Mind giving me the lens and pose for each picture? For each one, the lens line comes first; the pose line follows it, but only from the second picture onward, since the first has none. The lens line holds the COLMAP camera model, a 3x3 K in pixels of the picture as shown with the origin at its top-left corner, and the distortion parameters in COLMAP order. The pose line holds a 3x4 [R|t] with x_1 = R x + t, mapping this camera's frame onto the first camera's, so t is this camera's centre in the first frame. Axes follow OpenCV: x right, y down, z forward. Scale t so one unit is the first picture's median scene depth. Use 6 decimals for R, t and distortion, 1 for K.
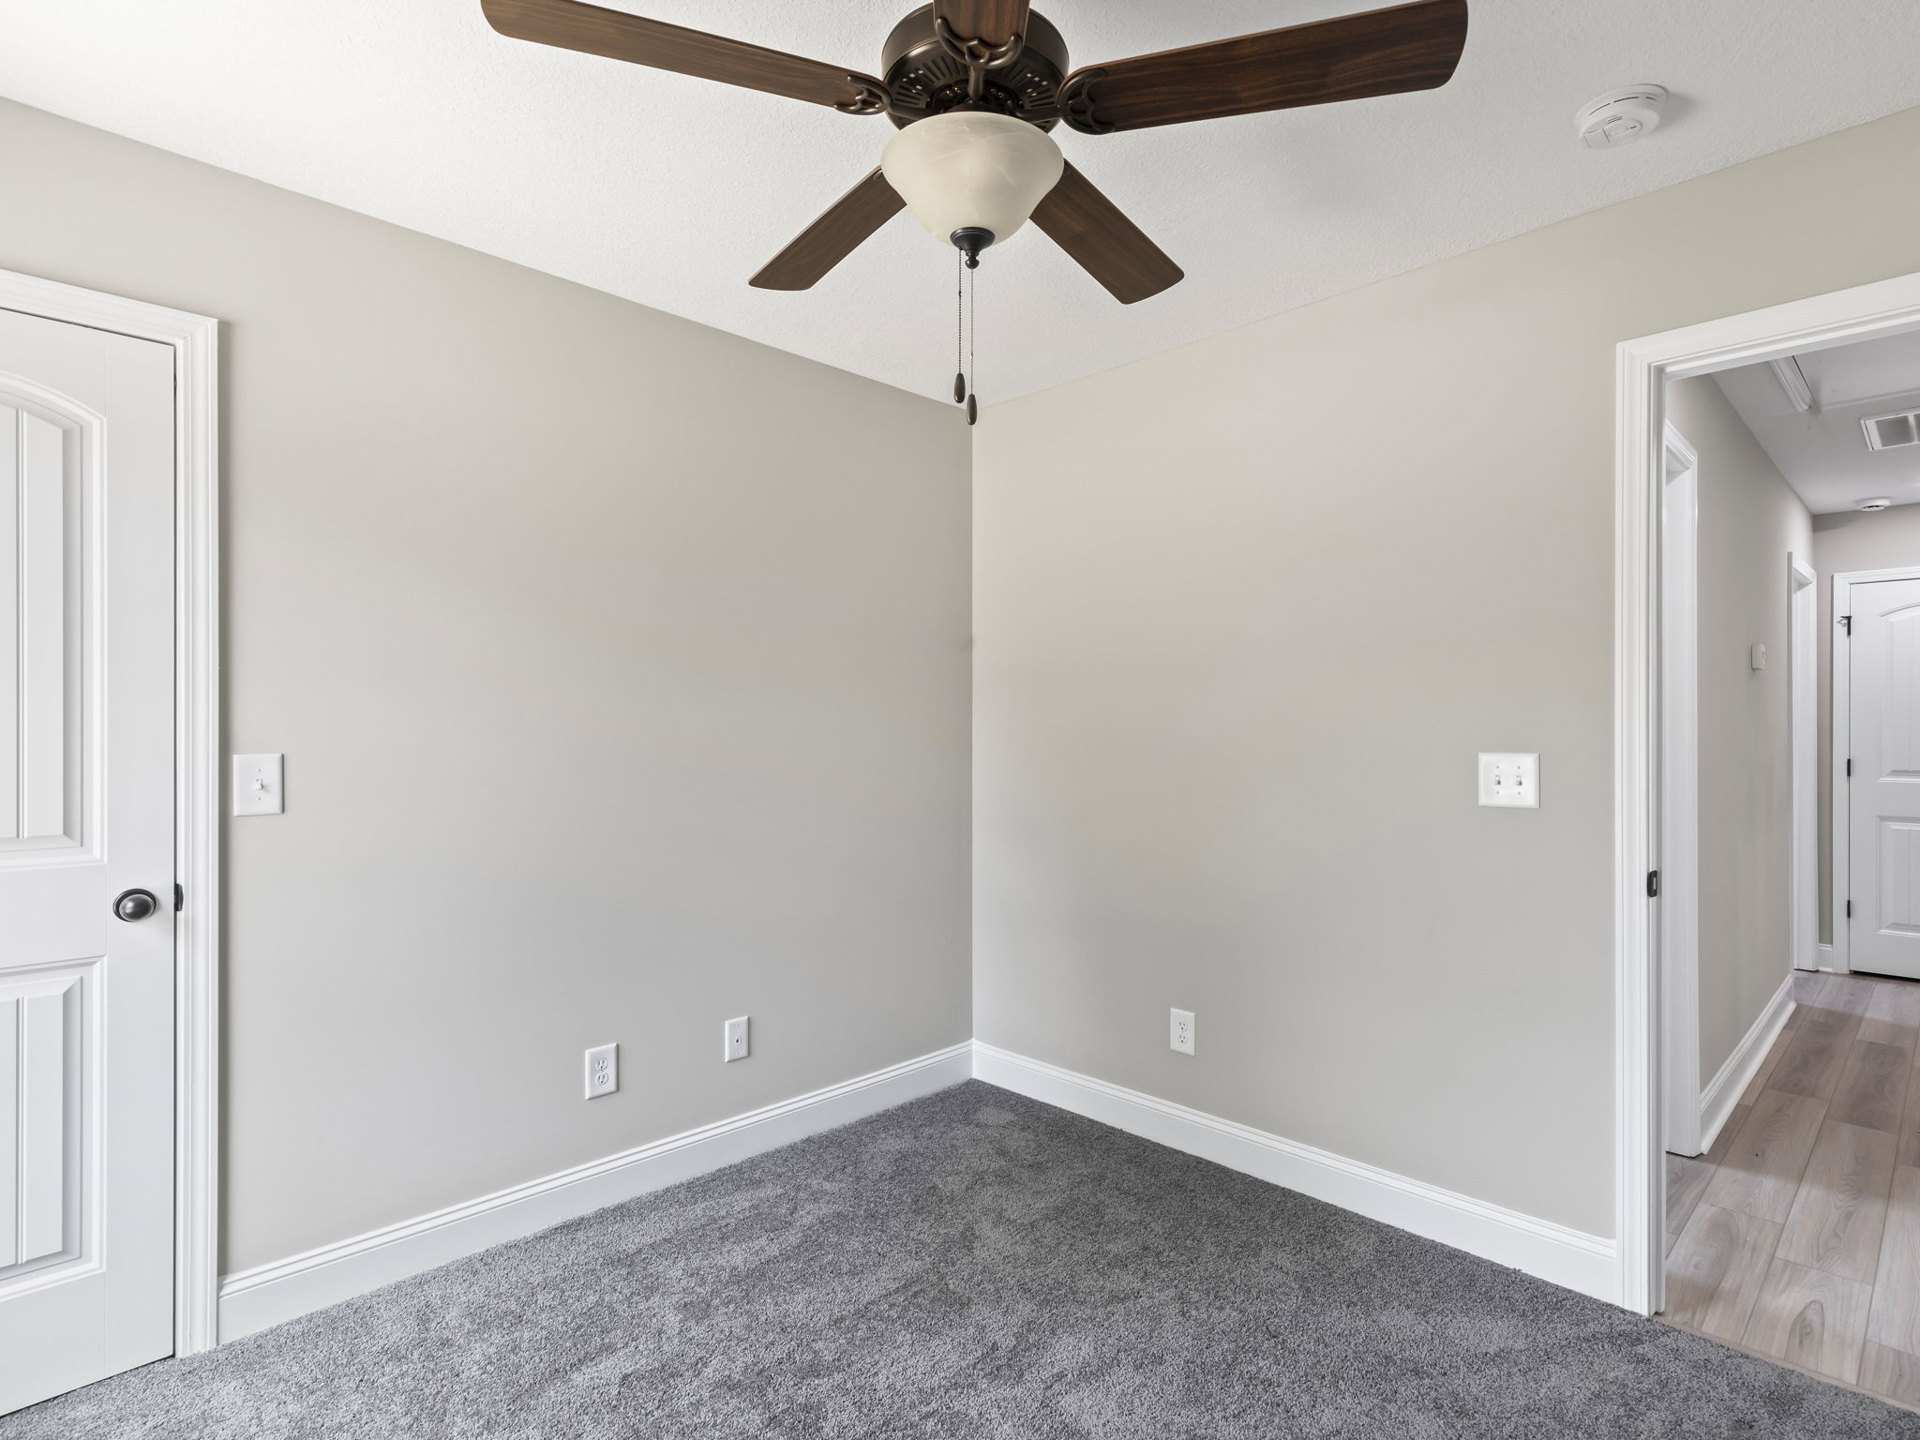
lens RADIAL K [[975.0, 0, 983.6], [0, 975.0, 721.9], [0, 0, 1]] dist [0.003982, 0.001135]
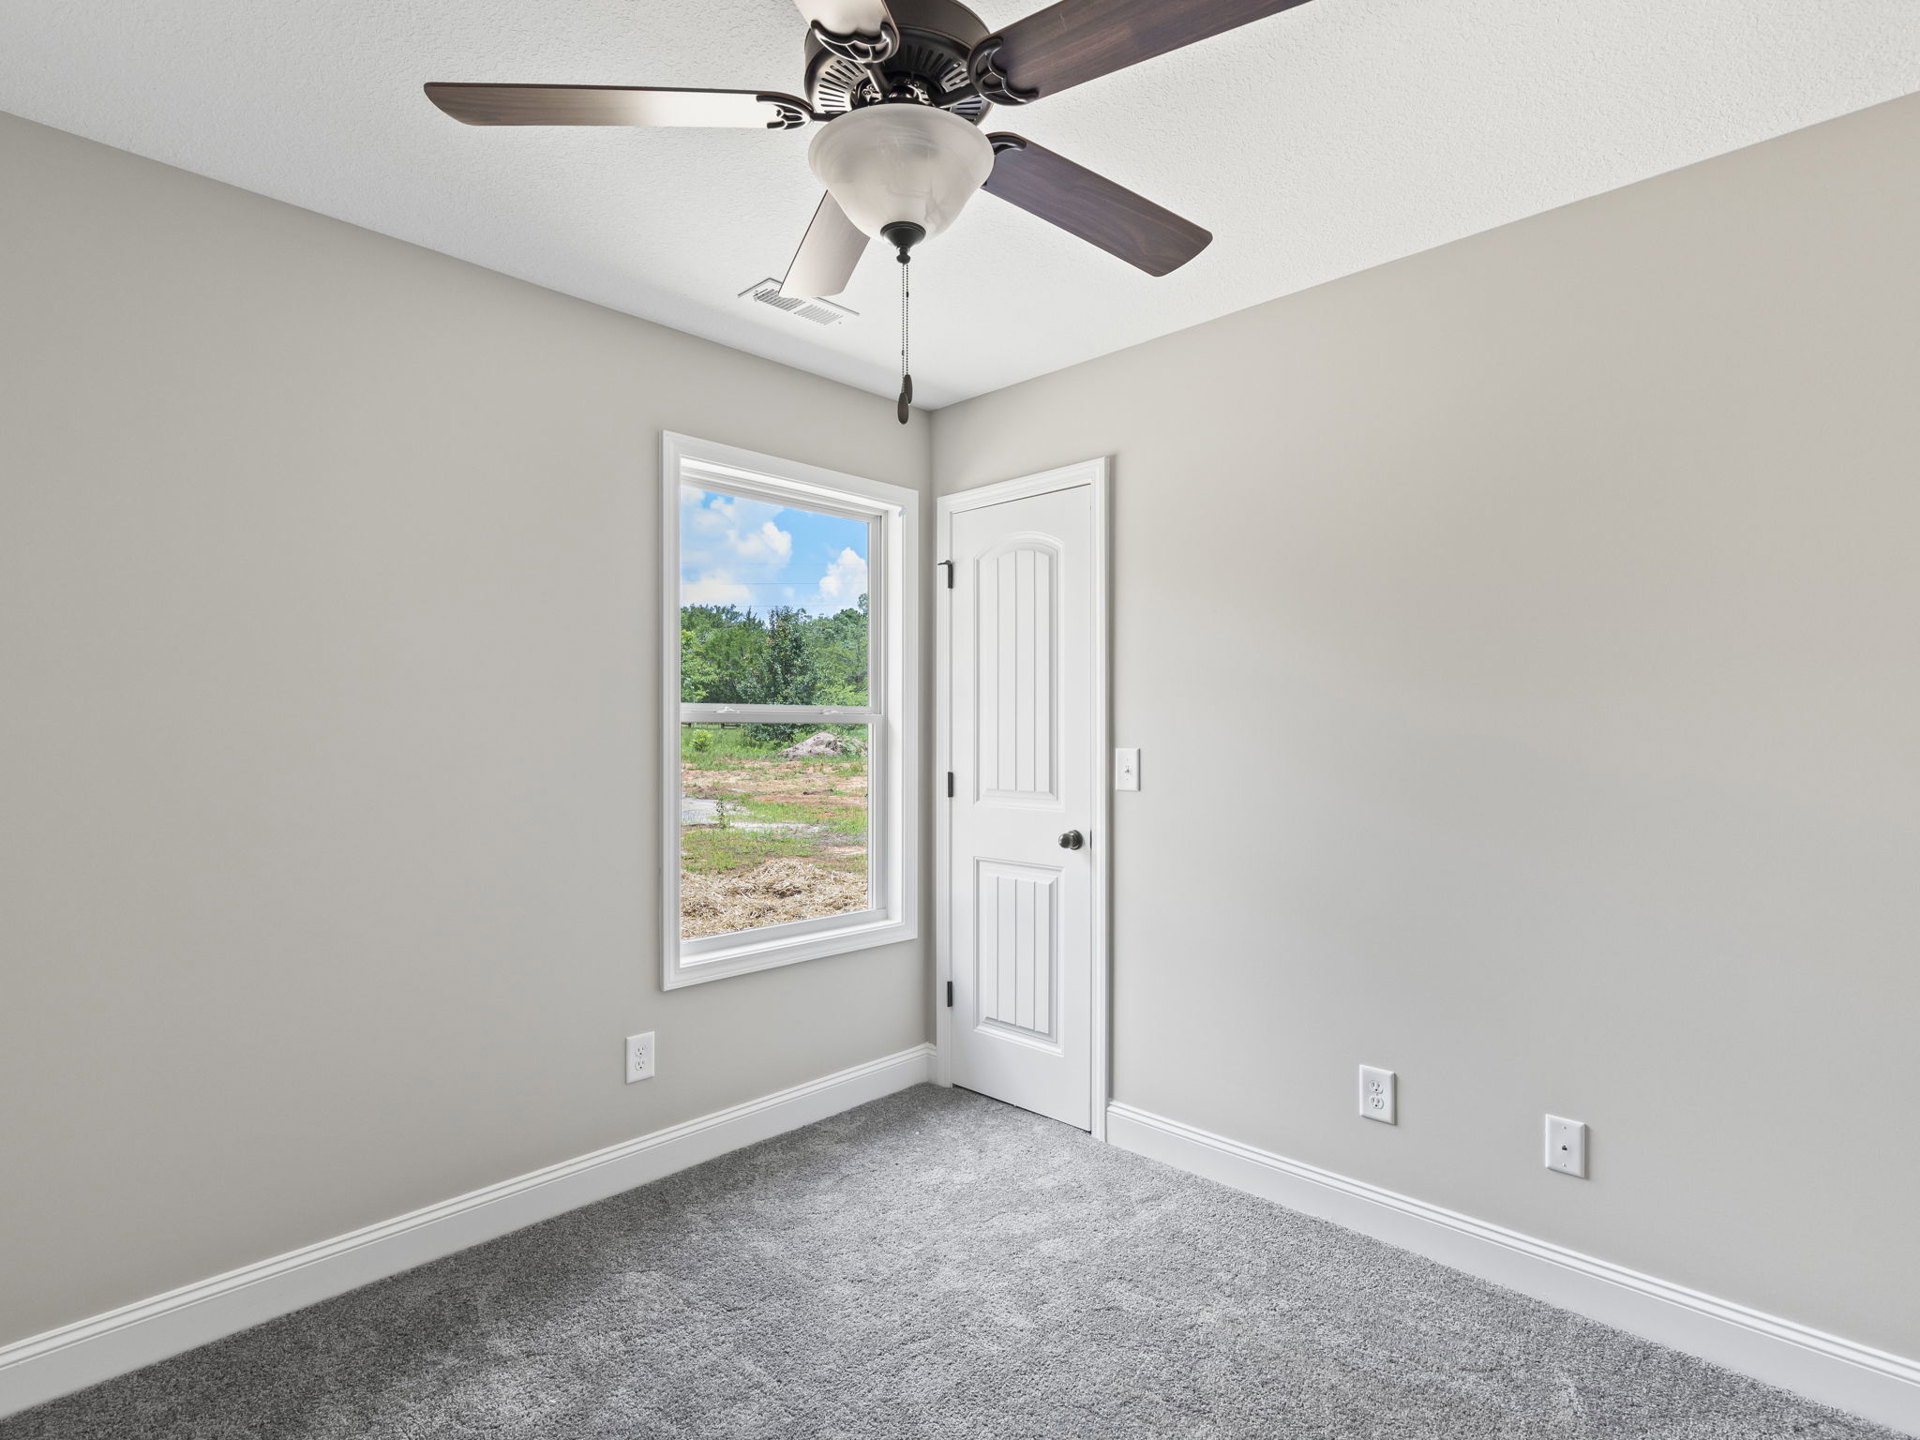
lens RADIAL K [[975.0, 0, 983.6], [0, 975.0, 721.9], [0, 0, 1]] dist [0.003982, 0.001135]
pose [[0.036575, -0.001570, -0.999330, 0.755955], [0.005180, 0.999986, -0.001381, -0.005881], [0.999317, -0.005126, 0.036583, 0.817001]]
